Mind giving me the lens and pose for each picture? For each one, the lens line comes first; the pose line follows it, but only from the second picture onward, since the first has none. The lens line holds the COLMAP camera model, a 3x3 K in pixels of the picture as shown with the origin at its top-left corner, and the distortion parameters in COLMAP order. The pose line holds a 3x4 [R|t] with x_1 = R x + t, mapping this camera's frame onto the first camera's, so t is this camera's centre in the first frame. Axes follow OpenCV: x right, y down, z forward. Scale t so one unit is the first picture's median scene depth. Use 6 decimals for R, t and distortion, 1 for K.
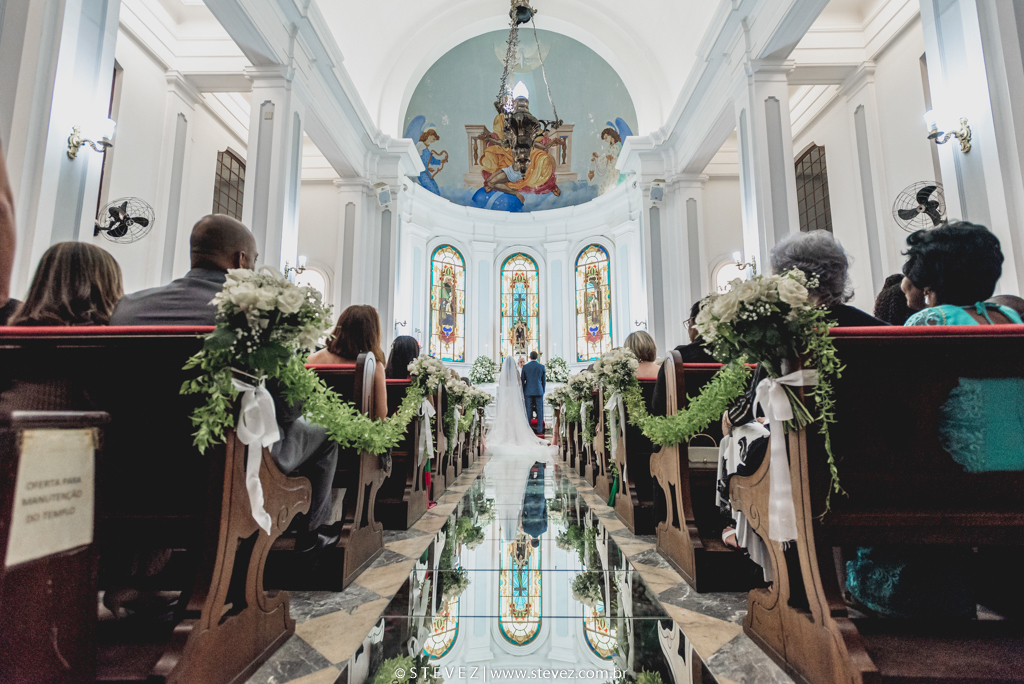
lens RADIAL K [[494.6, 0, 518.2], [0, 494.6, 339.1], [0, 0, 1]] dist [0.006031, -0.000016]
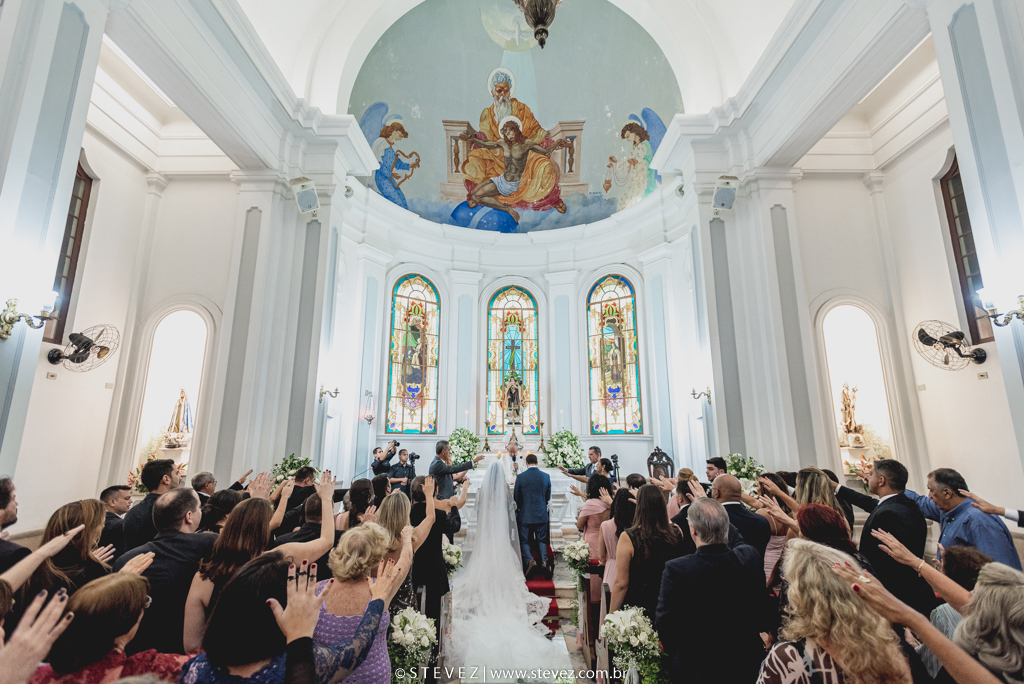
lens RADIAL K [[494.6, 0, 515.3], [0, 494.6, 336.7], [0, 0, 1]] dist [0.006031, -0.000016]
pose [[0.999900, 0.005428, 0.013074, -0.003028], [-0.004505, 0.997559, -0.069681, -0.046869], [-0.013421, 0.069615, 0.997484, 0.267303]]
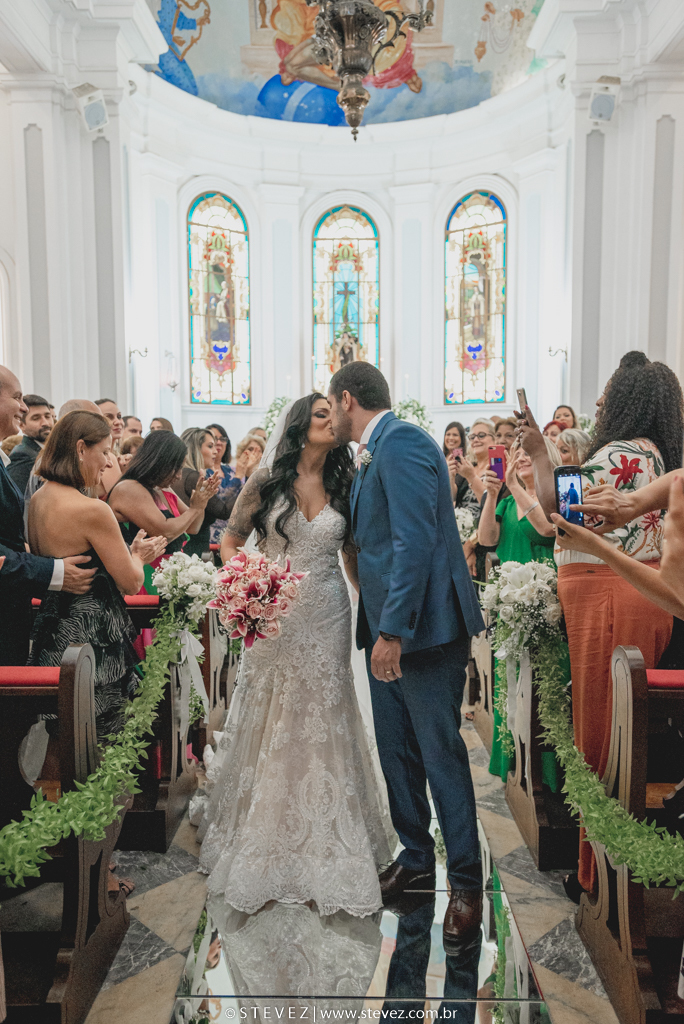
lens RADIAL K [[827.9, 0, 340.4], [0, 827.9, 511.3], [0, 0, 1]] dist [-0.001647, 0.056306]
pose [[0.999997, -0.000661, -0.002485, -0.001138], [0.001197, 0.974977, 0.222300, -0.049605], [0.002276, -0.222303, 0.974975, 0.017726]]
